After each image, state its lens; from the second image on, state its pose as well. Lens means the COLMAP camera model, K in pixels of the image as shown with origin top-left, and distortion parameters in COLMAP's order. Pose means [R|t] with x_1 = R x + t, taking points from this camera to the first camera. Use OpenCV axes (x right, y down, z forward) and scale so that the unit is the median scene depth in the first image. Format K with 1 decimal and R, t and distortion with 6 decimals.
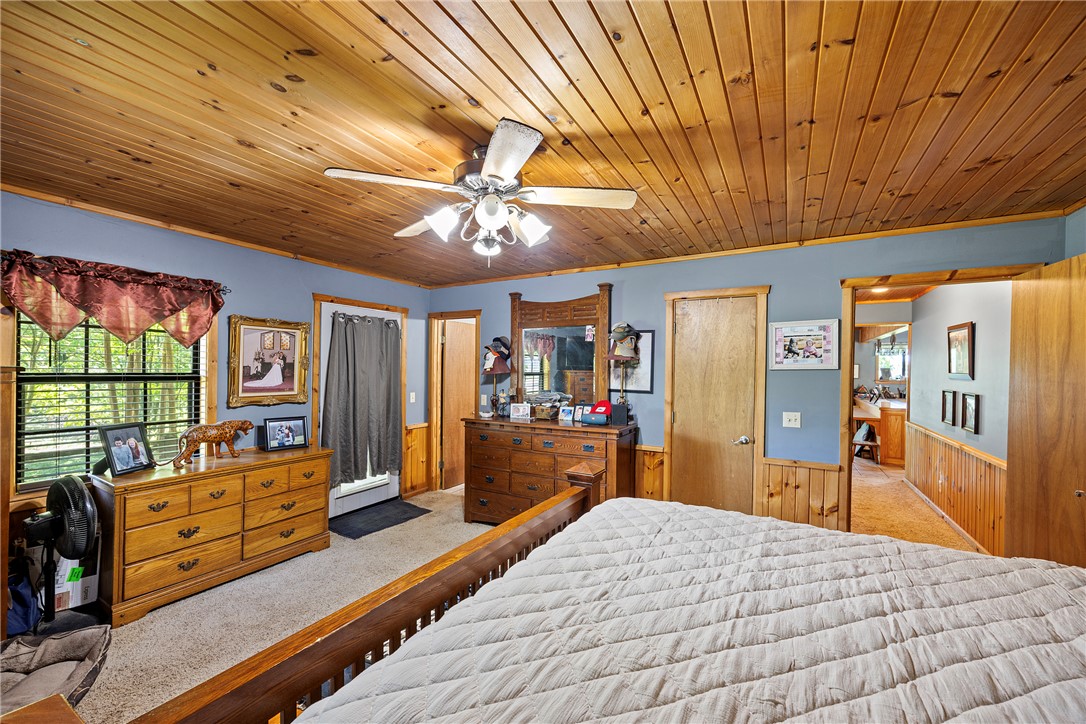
lens RADIAL K [[440.6, 0, 543.0], [0, 440.6, 362.0], [0, 0, 1]] dist [-0.001814, -0.000285]
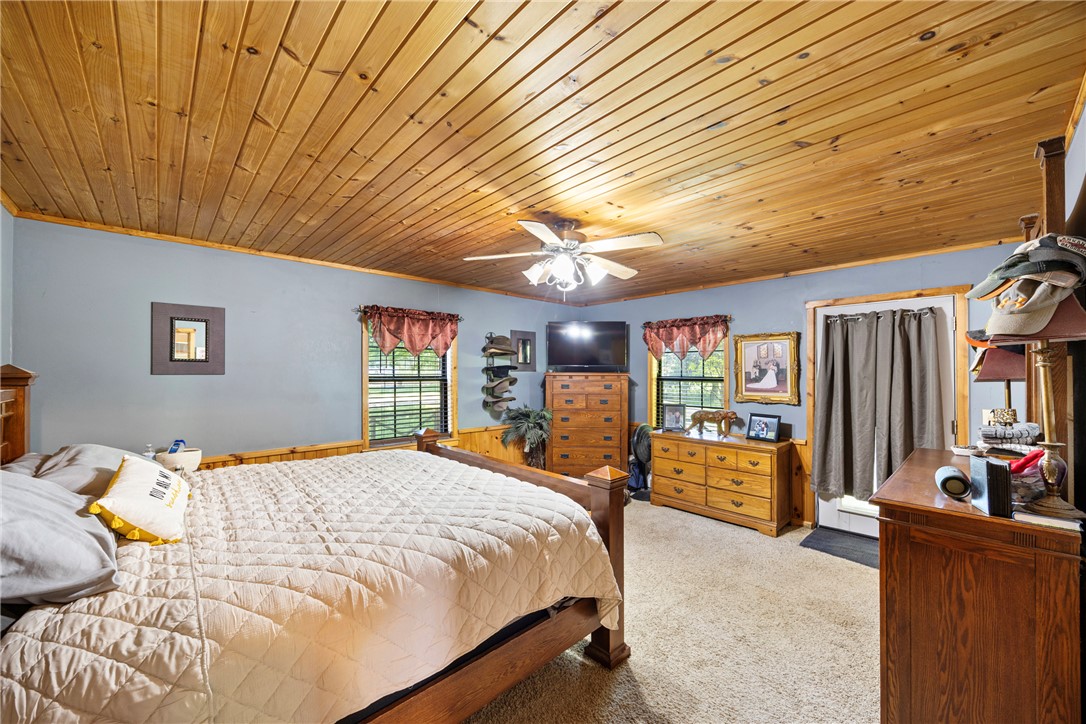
lens RADIAL K [[440.6, 0, 543.0], [0, 440.6, 362.0], [0, 0, 1]] dist [-0.001814, -0.000285]
pose [[-0.336975, -0.031973, -0.940971, 0.755114], [0.012672, 0.999179, -0.038489, 0.022326], [0.941428, -0.024893, -0.336293, 0.847362]]
